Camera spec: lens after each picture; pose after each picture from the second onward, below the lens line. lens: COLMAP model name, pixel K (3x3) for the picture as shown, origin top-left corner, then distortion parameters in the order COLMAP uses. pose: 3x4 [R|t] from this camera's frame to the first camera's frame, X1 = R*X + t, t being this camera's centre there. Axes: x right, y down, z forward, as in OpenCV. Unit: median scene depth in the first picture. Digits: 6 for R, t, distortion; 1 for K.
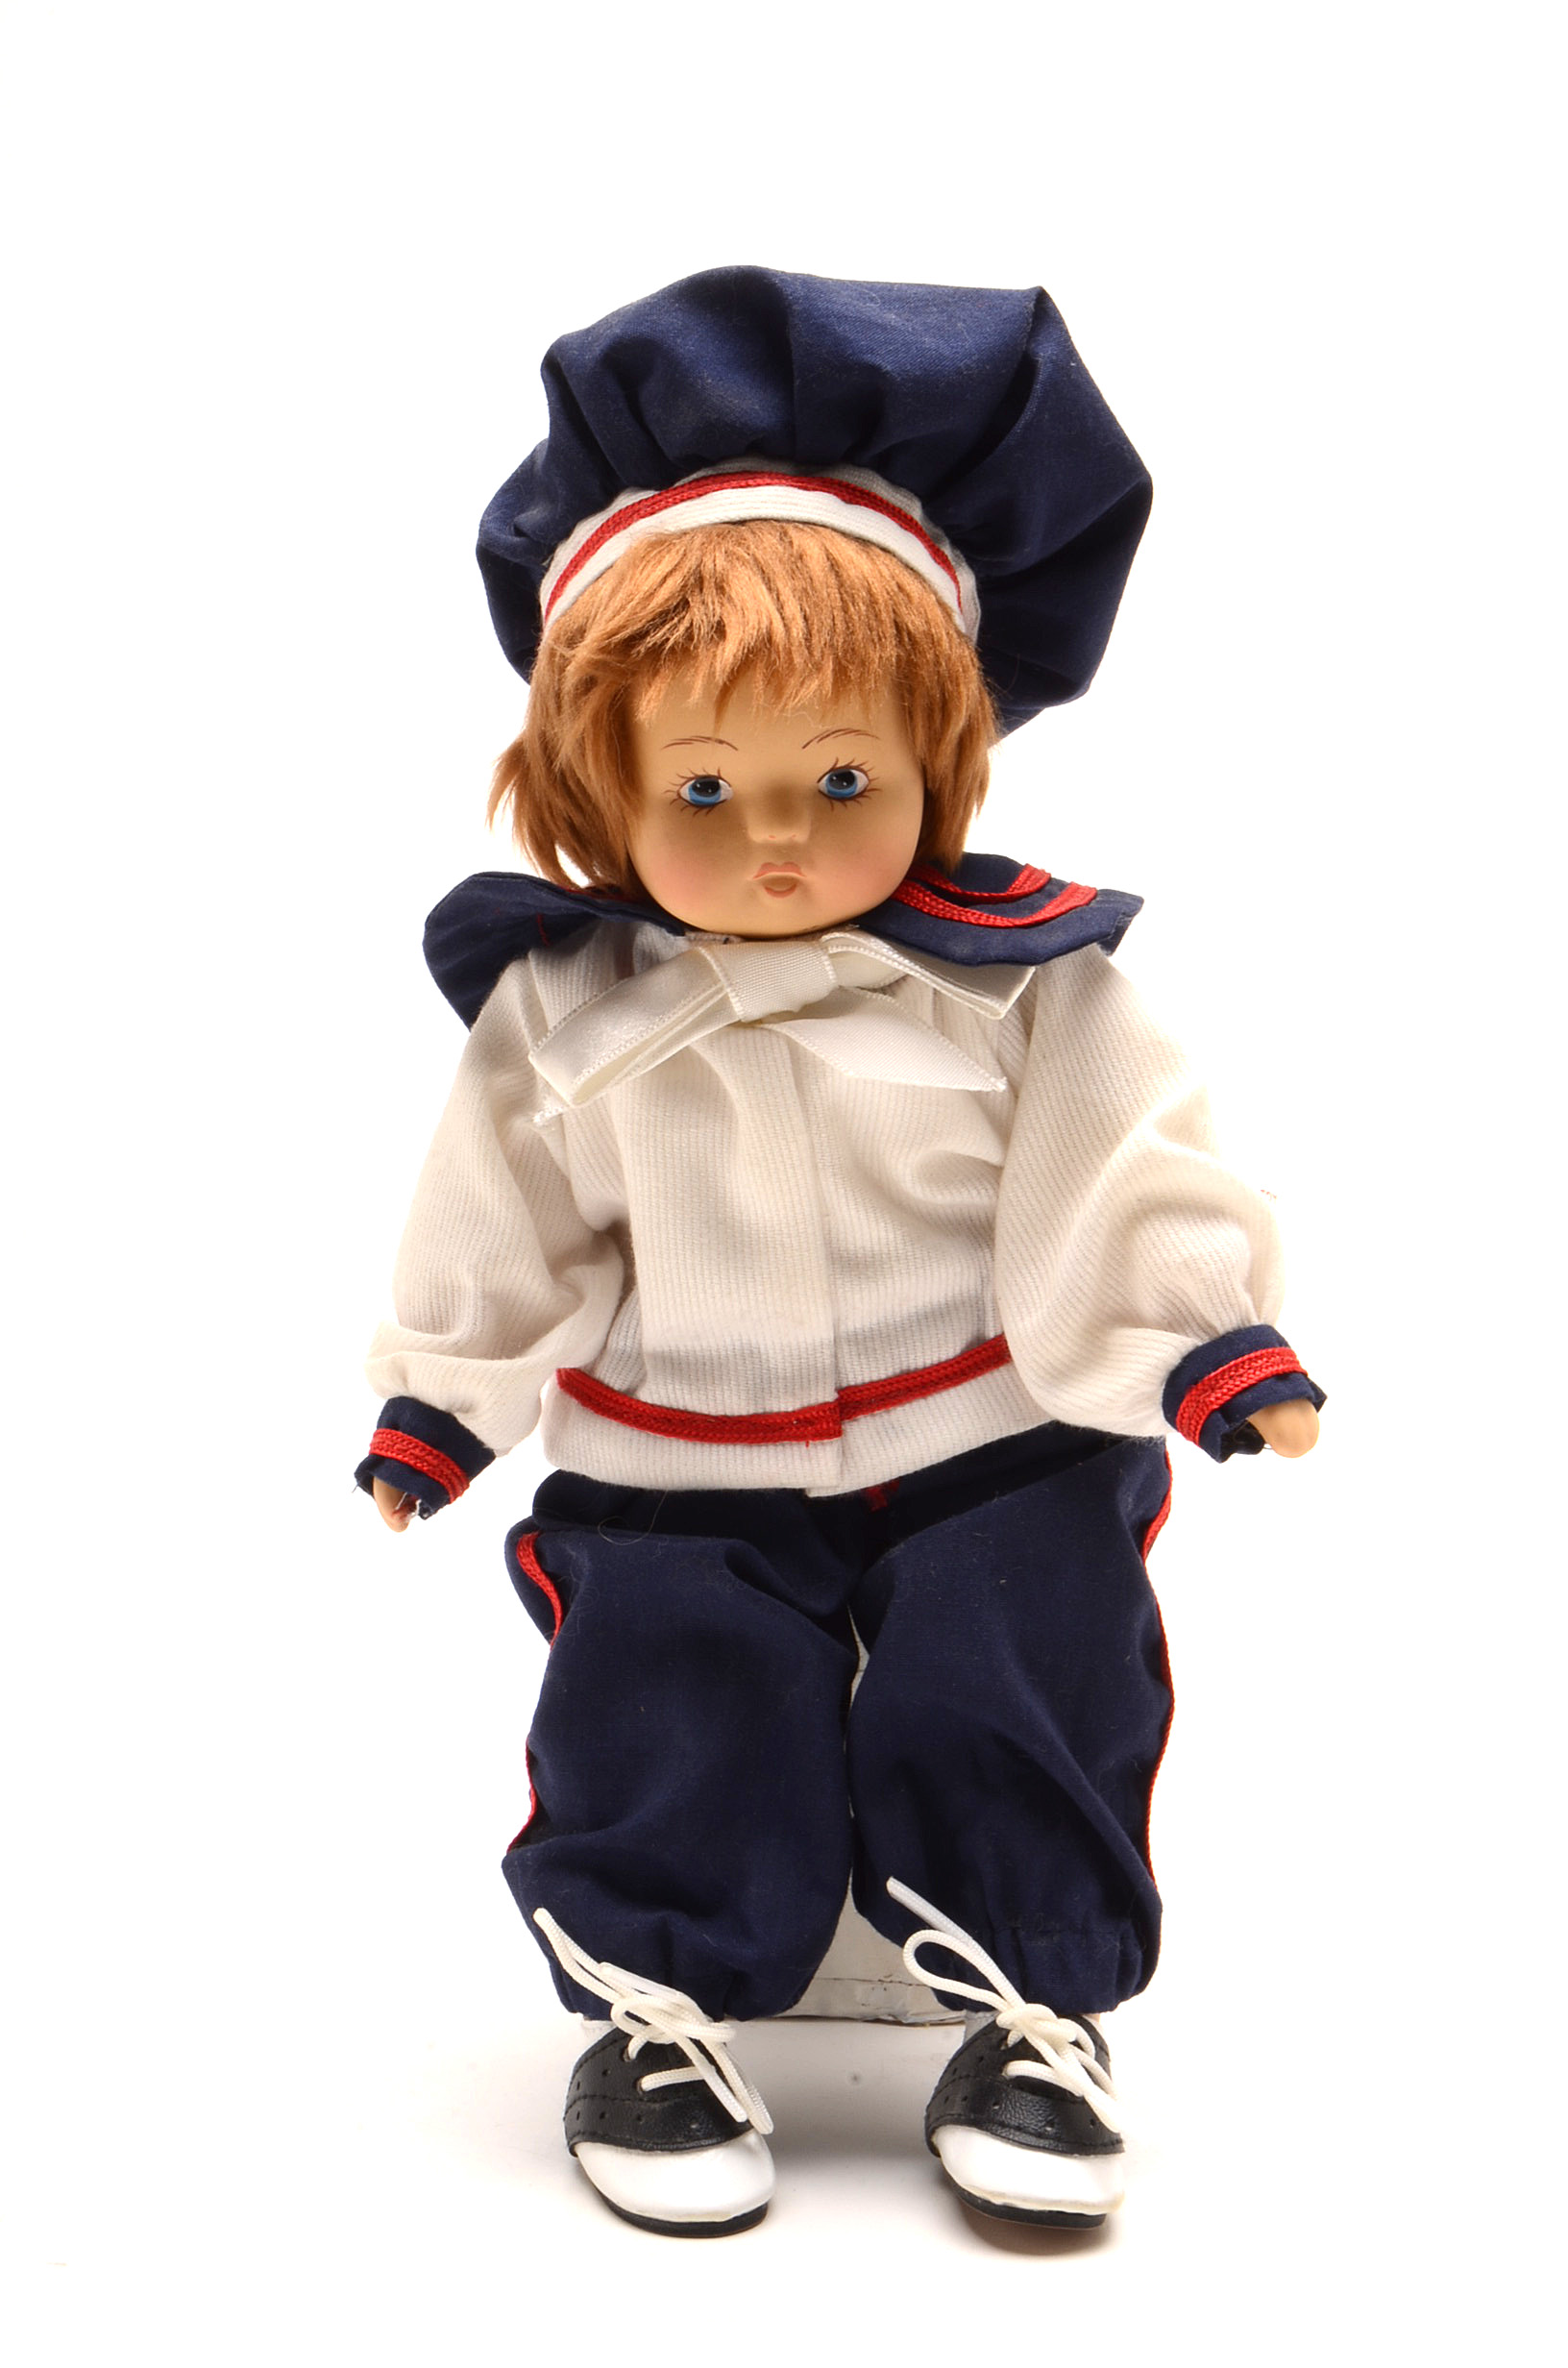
lens RADIAL K [[5131.1, 0, 784.0], [0, 5131.1, 1184.0], [0, 0, 1]] dist [0.083949, 0.757826]
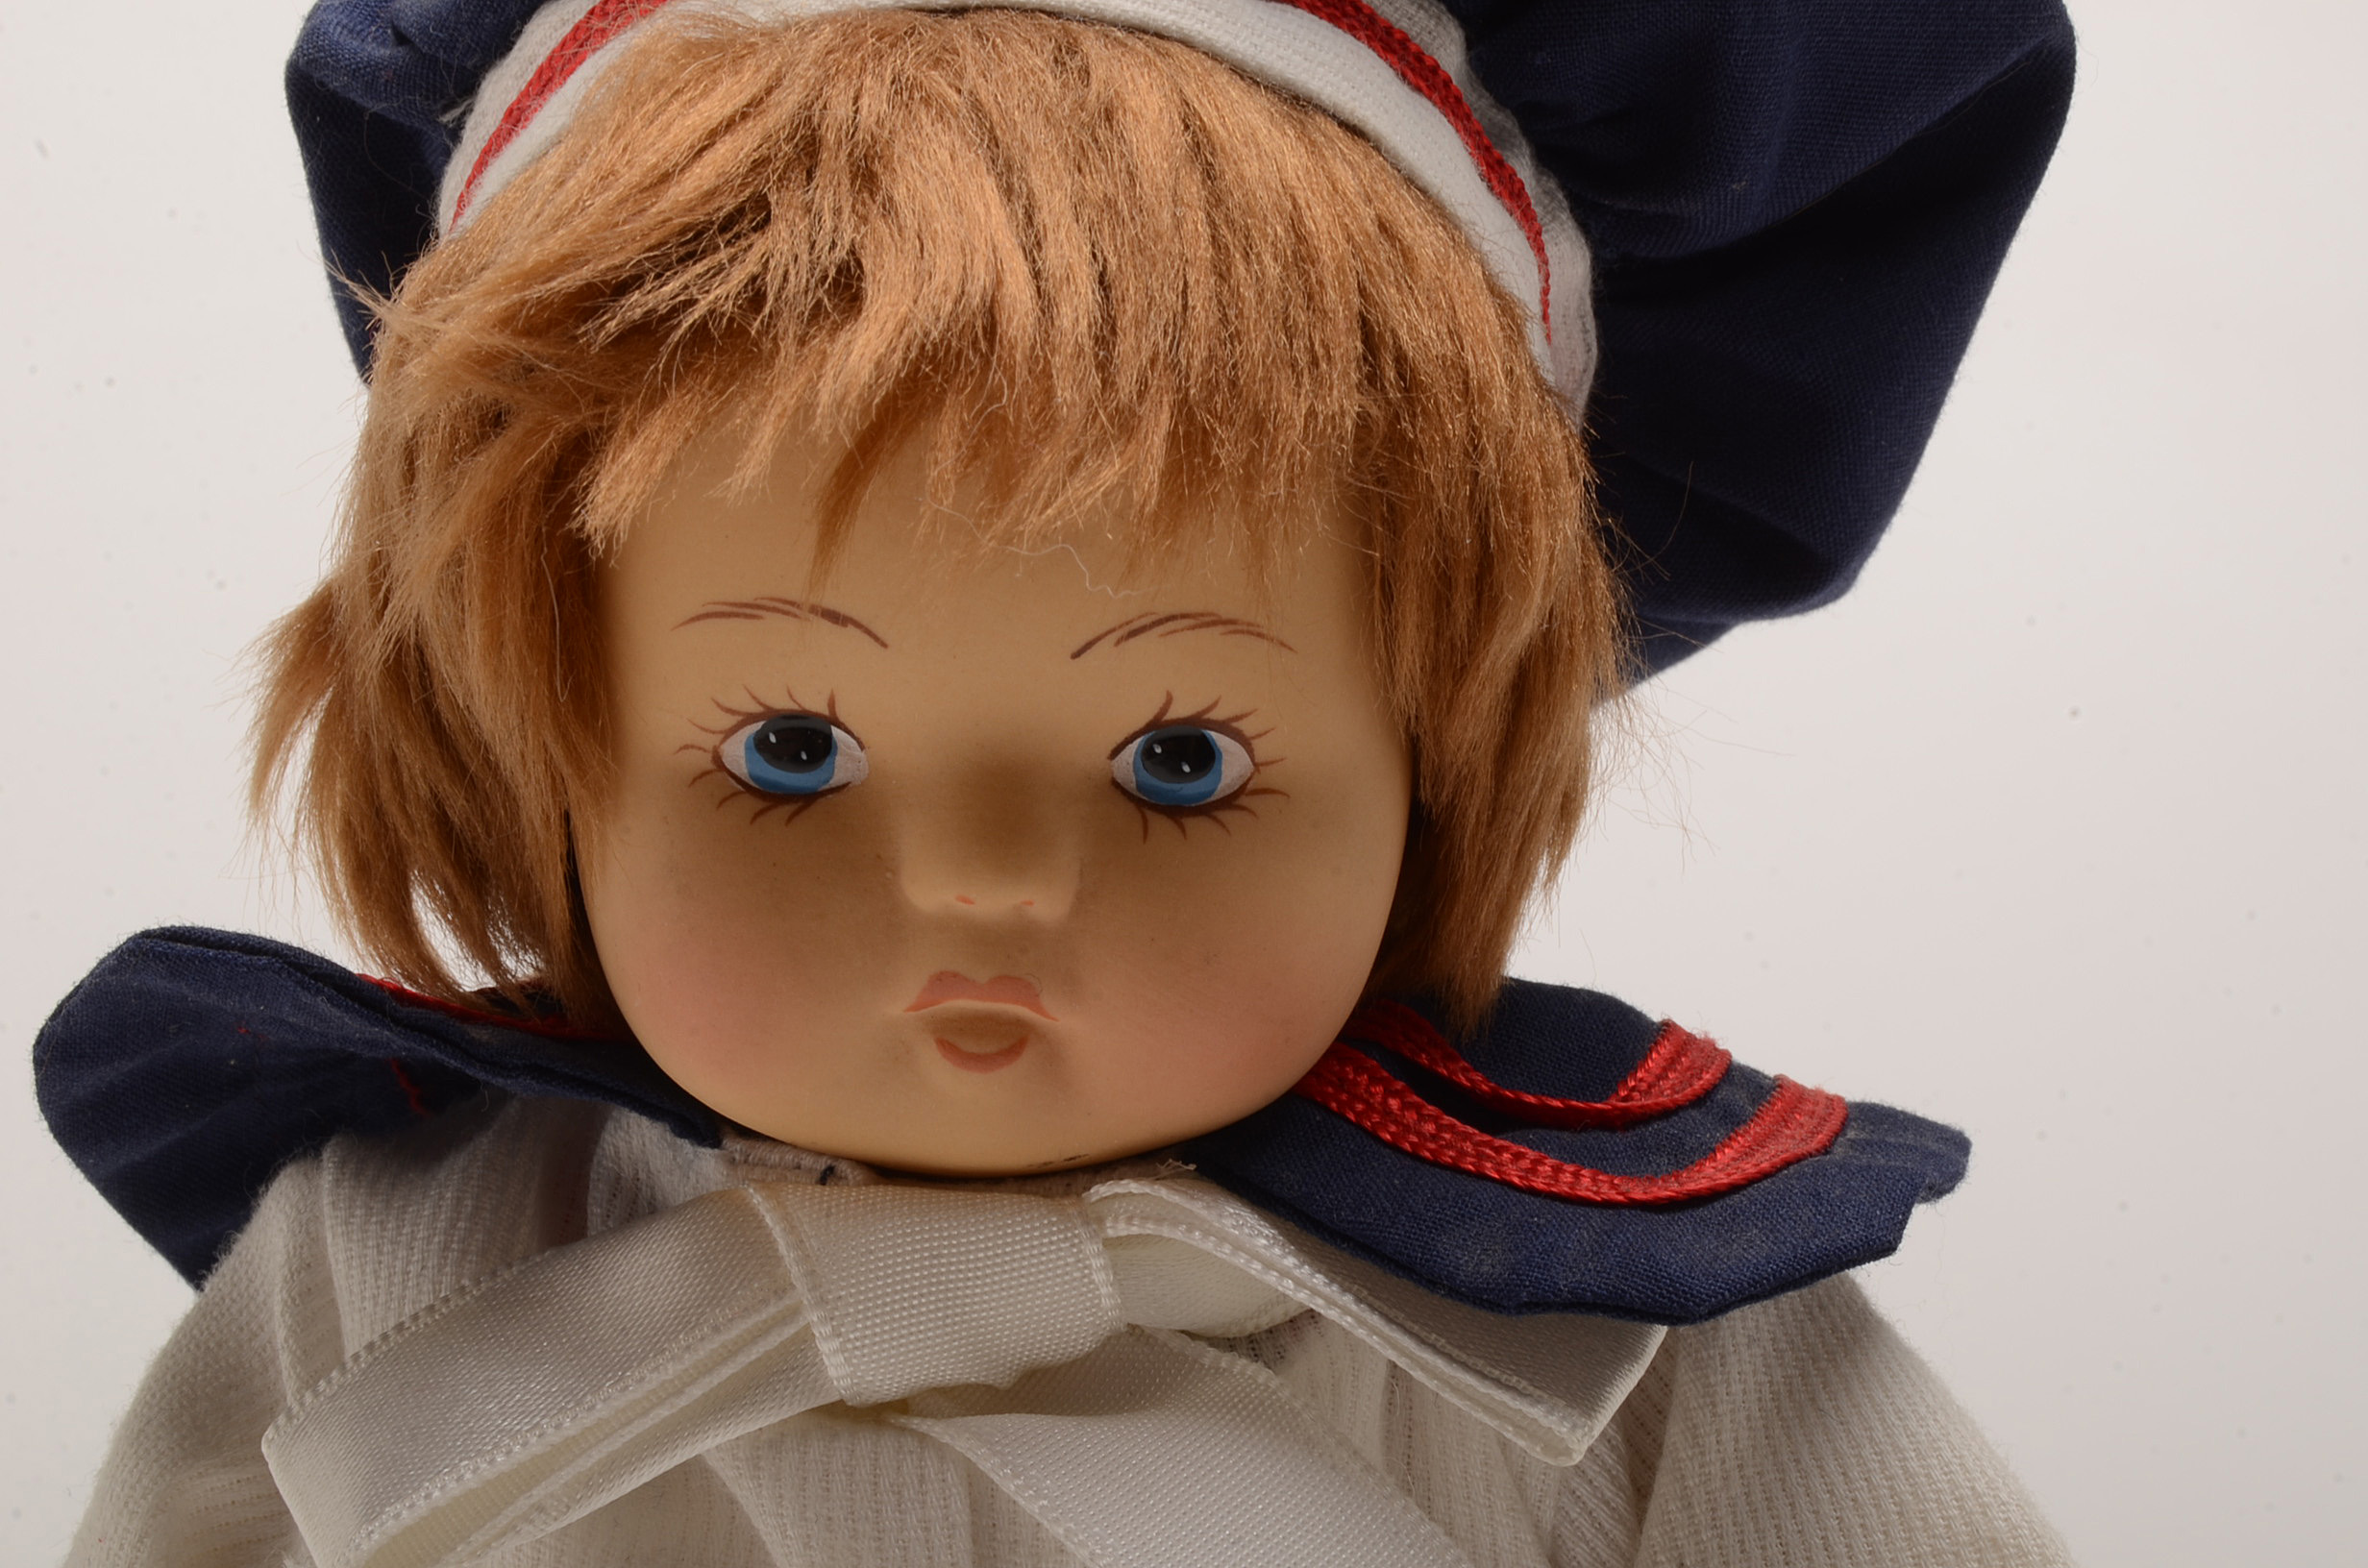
lens RADIAL K [[5482.0, 0, 1184.0], [0, 5482.0, 784.0], [0, 0, 1]] dist [-0.036776, -0.333648]
pose [[0.996289, 0.083456, -0.021049, 0.019655], [-0.084819, 0.993536, -0.075441, -0.047999], [0.014617, 0.076946, 0.996928, 0.619207]]
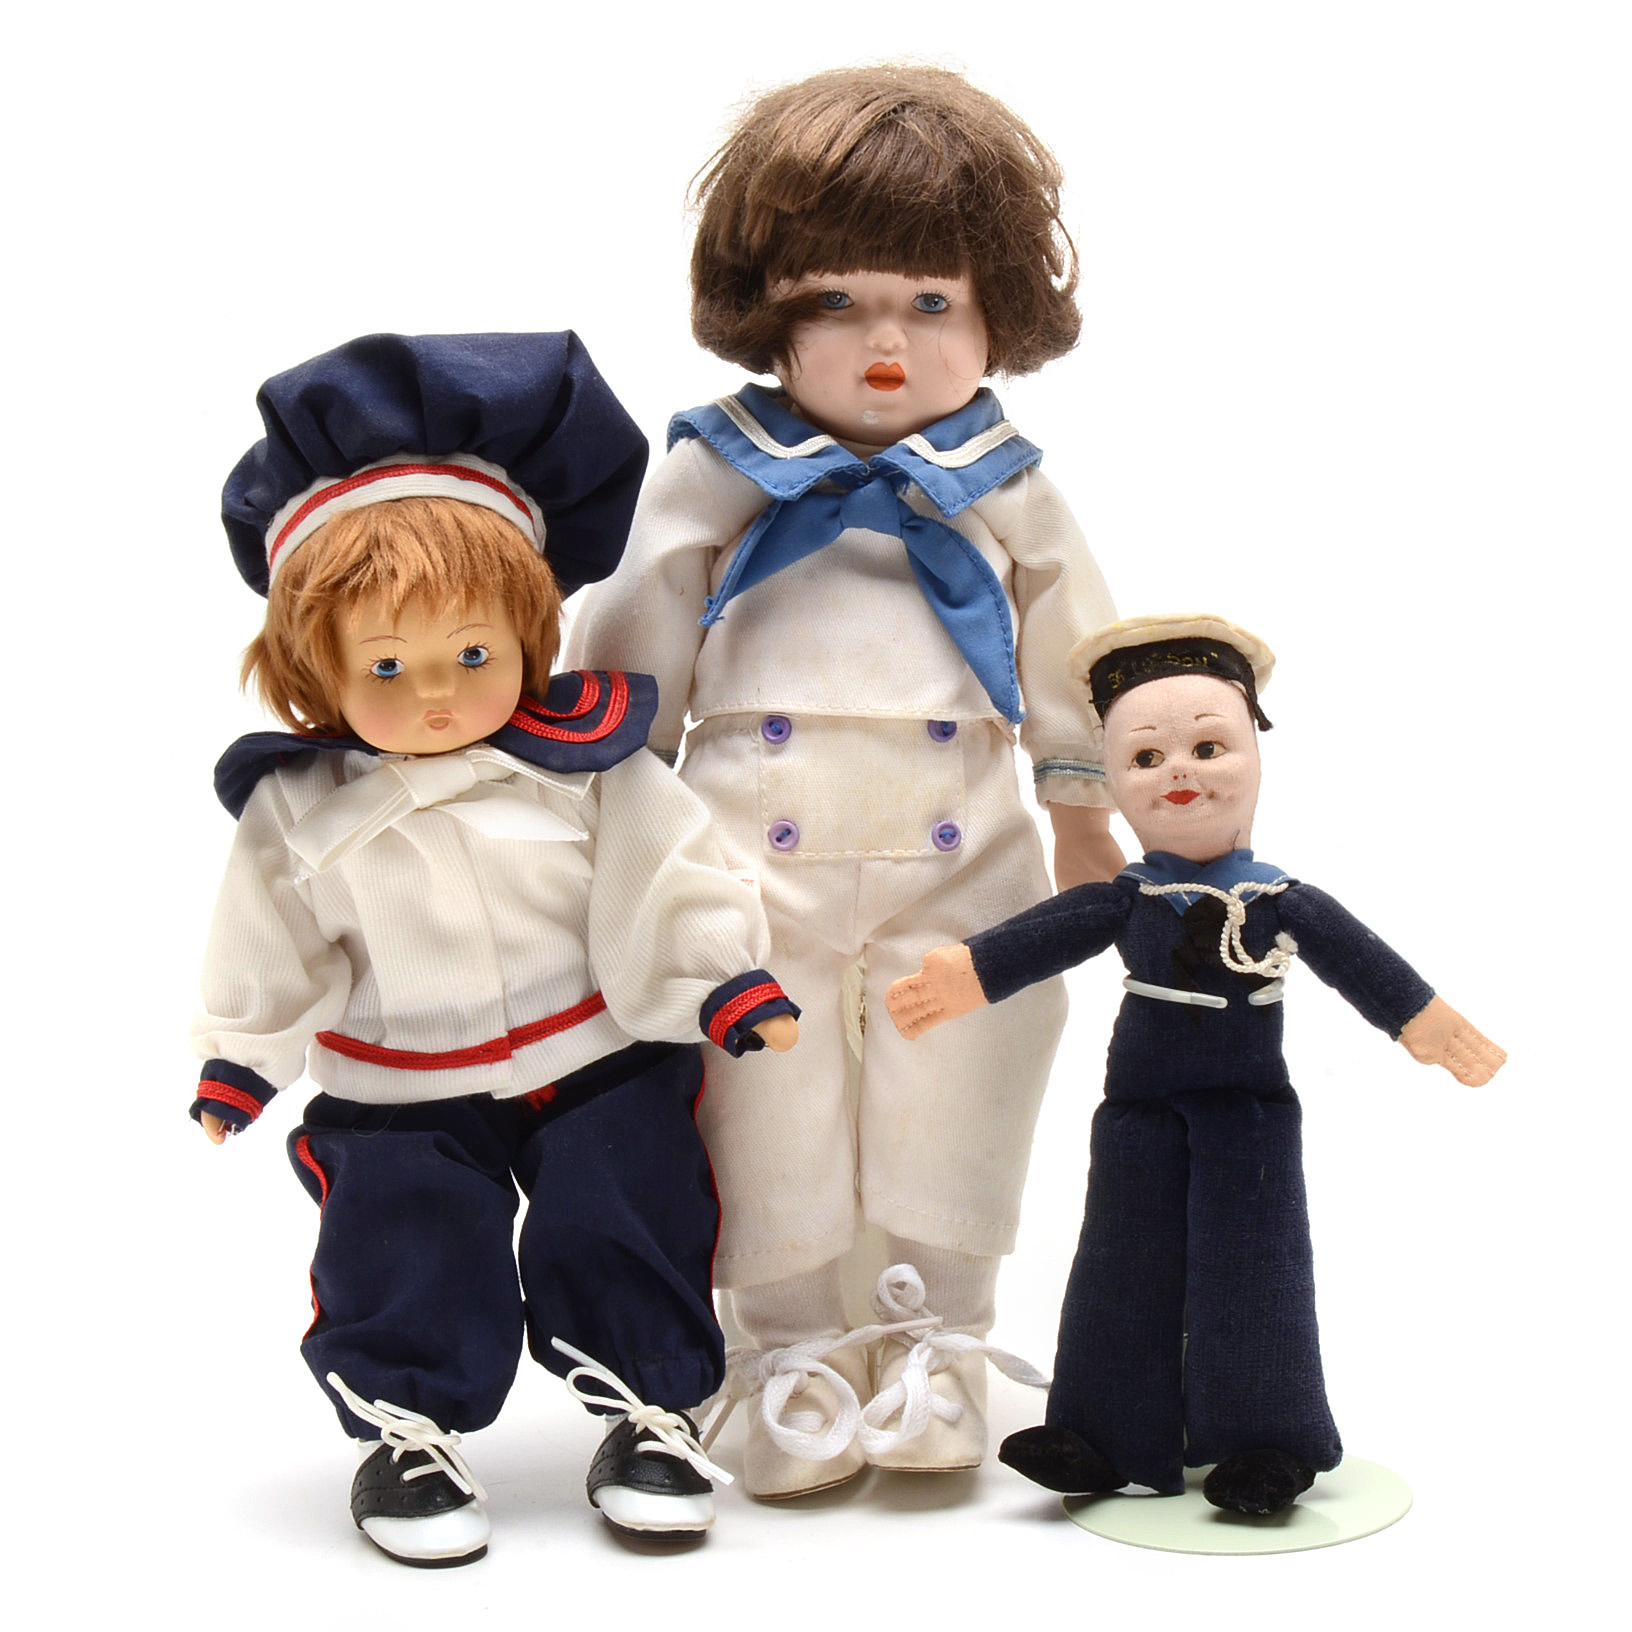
lens RADIAL K [[4397.0, 0, 815.0], [0, 4397.0, 817.6], [0, 0, 1]] dist [0.129876, 0.543202]
pose [[0.989097, -0.075933, 0.126176, -0.059414], [0.070627, 0.996441, 0.046010, -0.083195], [-0.129221, -0.036597, 0.990940, -0.366706]]
